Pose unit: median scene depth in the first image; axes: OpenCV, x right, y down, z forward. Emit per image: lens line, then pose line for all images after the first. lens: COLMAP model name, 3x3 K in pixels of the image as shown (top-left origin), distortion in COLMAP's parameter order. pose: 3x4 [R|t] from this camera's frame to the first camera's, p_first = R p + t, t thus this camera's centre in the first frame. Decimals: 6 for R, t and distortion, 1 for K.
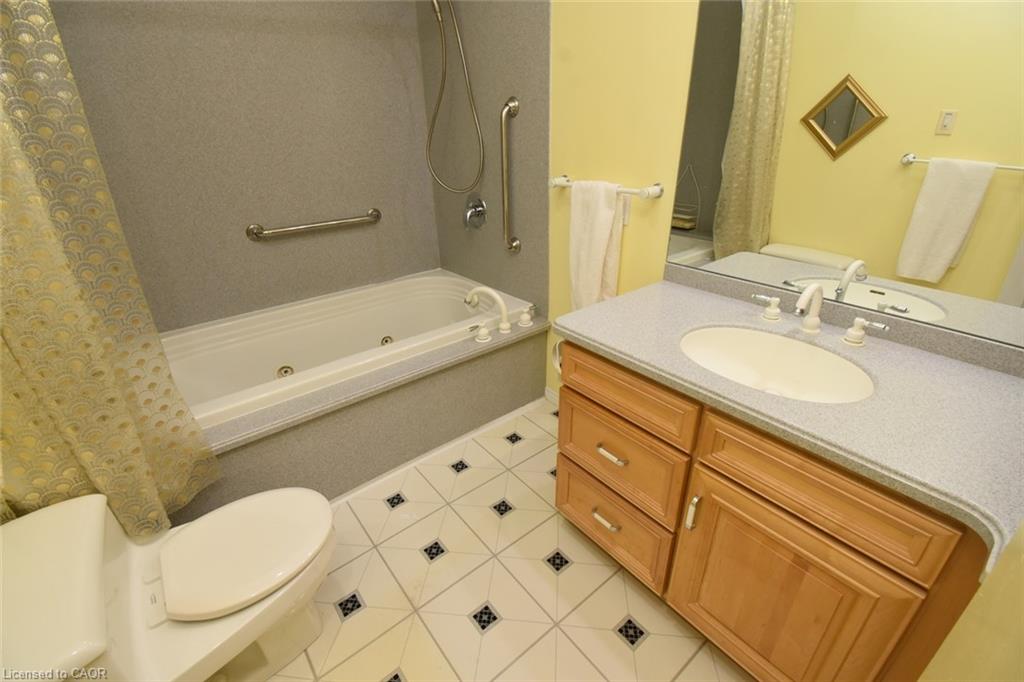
lens RADIAL K [[444.5, 0, 533.5], [0, 444.5, 337.5], [0, 0, 1]] dist [0.002080, -0.016679]
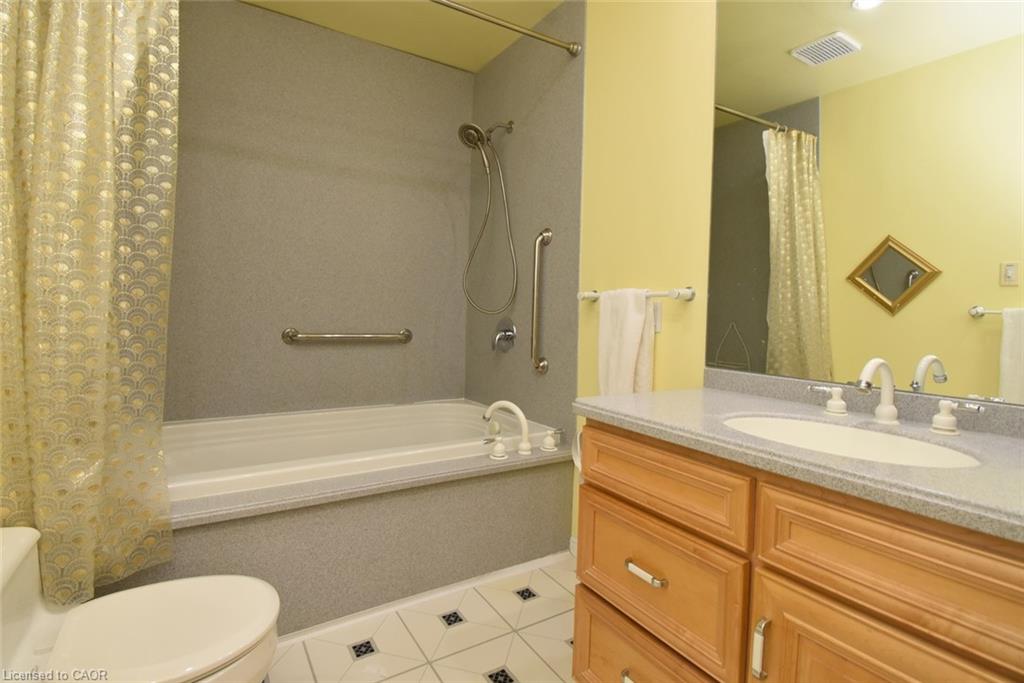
lens RADIAL K [[475.7, 0, 518.1], [0, 475.7, 313.2], [0, 0, 1]] dist [0.020551, -0.030408]
pose [[0.992614, 0.031098, -0.117264, 0.026627], [-0.077217, 0.907468, -0.412963, 0.134258], [0.093571, 0.418968, 0.903167, 0.036064]]
